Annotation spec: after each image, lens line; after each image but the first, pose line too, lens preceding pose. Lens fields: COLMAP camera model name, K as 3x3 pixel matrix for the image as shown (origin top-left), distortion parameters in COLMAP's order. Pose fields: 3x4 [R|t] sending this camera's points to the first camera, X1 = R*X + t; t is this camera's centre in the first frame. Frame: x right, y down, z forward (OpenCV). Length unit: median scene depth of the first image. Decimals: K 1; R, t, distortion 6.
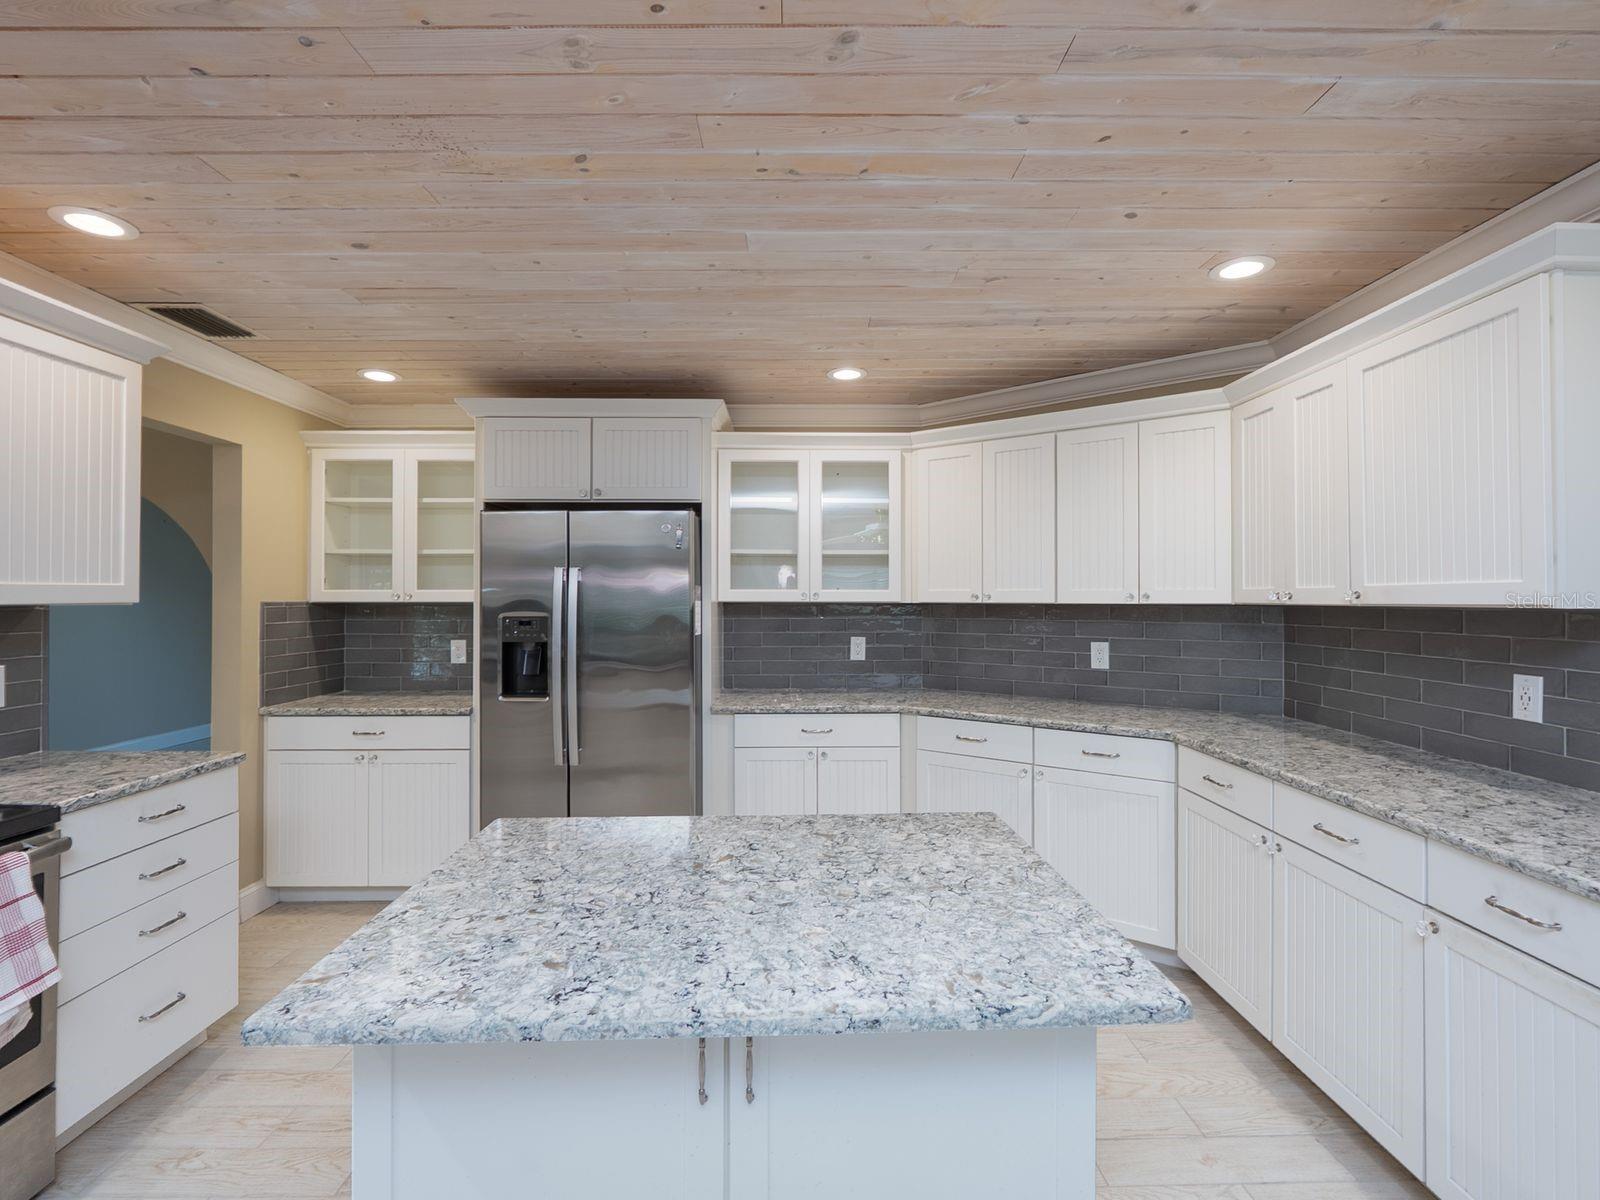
lens RADIAL K [[756.9, 0, 802.0], [0, 756.9, 598.7], [0, 0, 1]] dist [-0.010296, 0.000442]
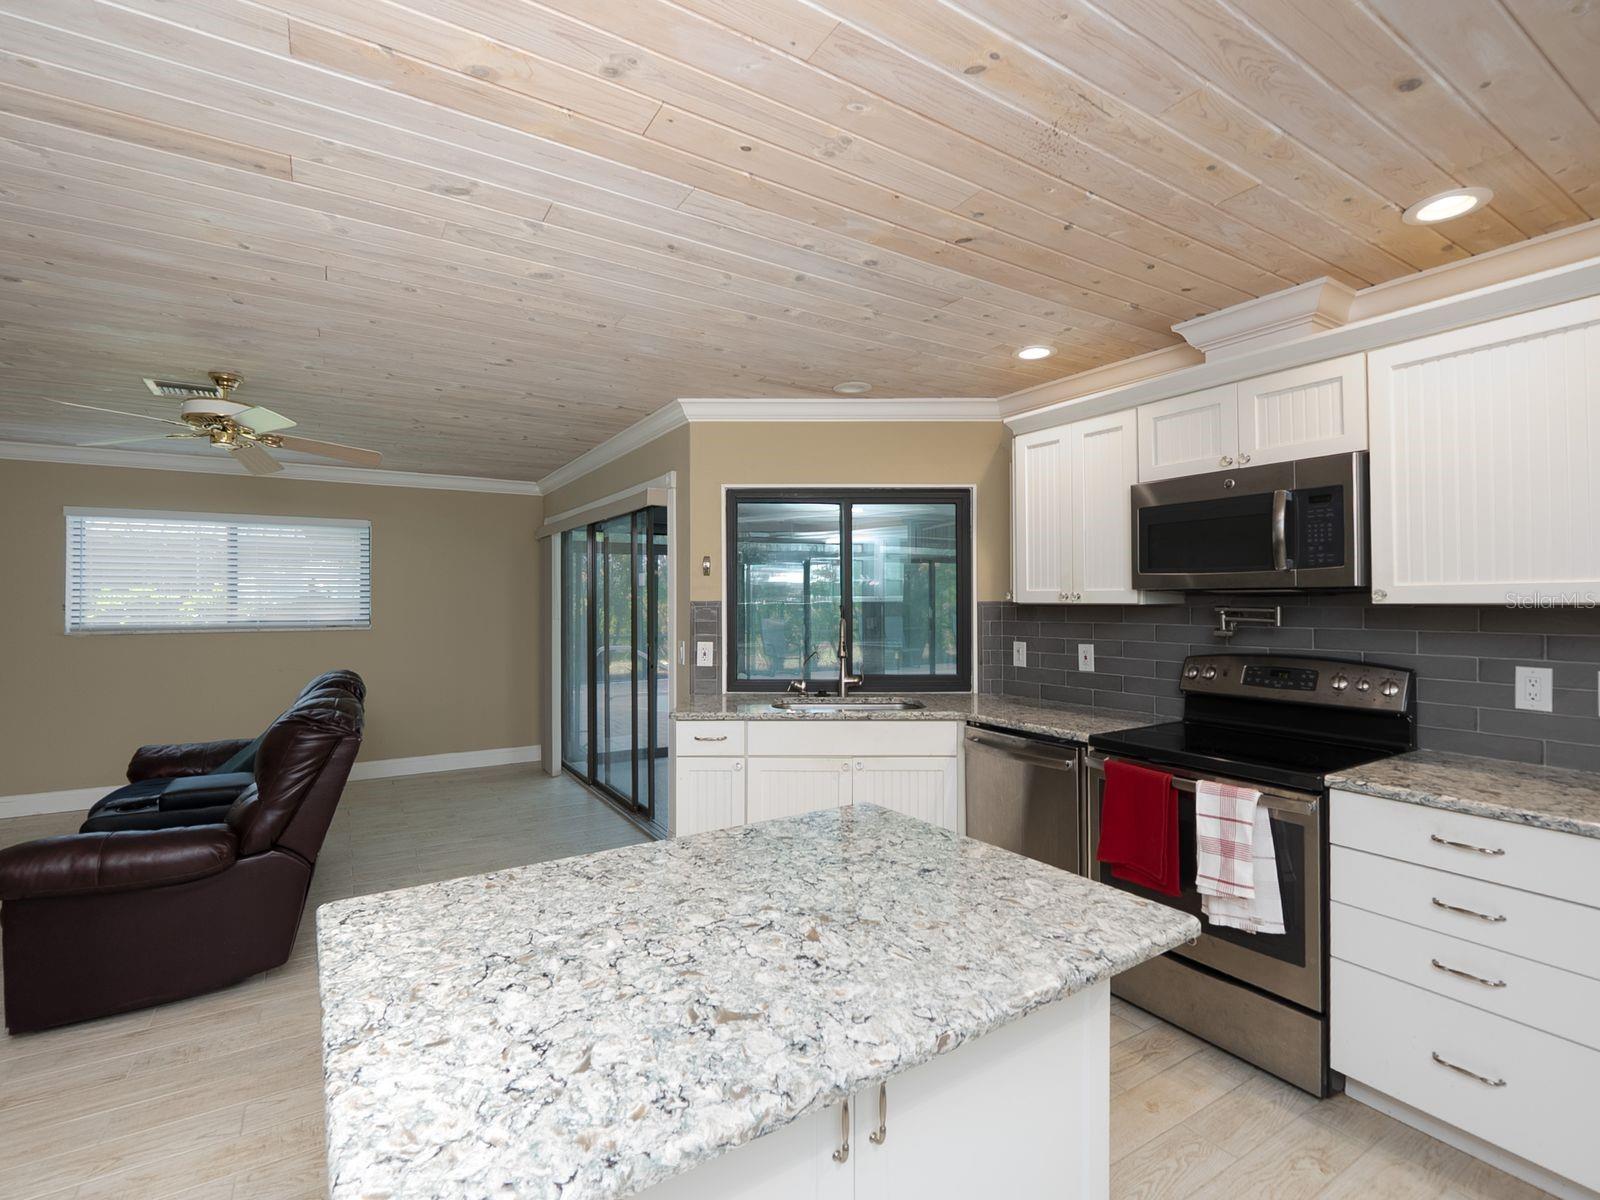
lens RADIAL K [[756.9, 0, 803.0], [0, 756.9, 596.8], [0, 0, 1]] dist [-0.010296, 0.000442]
pose [[-0.855073, -0.000599, -0.518507, 0.331173], [0.001945, 0.999989, -0.004364, 0.001848], [0.518504, -0.004740, -0.855062, 1.782513]]
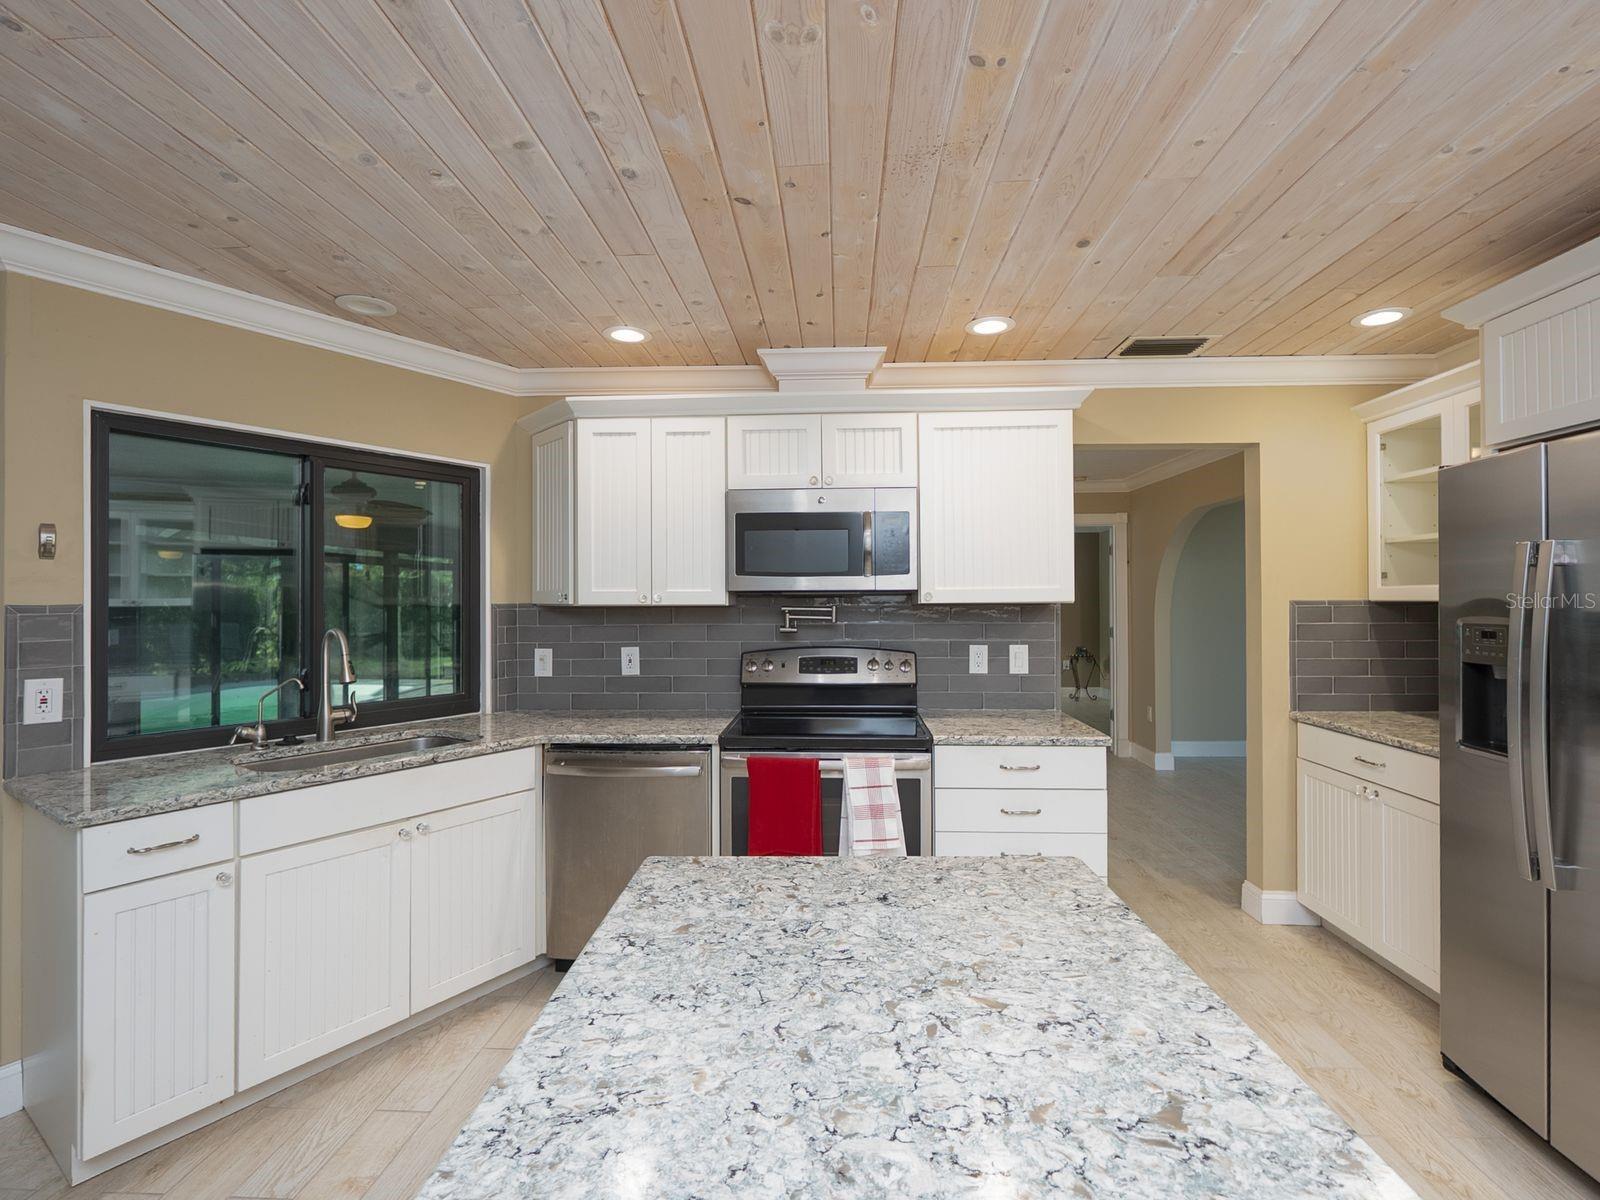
lens RADIAL K [[756.9, 0, 808.6], [0, 756.9, 596.3], [0, 0, 1]] dist [-0.010296, 0.000442]
pose [[-0.059578, -0.005153, -0.998210, 0.588999], [0.004273, 0.999976, -0.005417, 0.002651], [0.998215, -0.004588, -0.059554, 0.954926]]
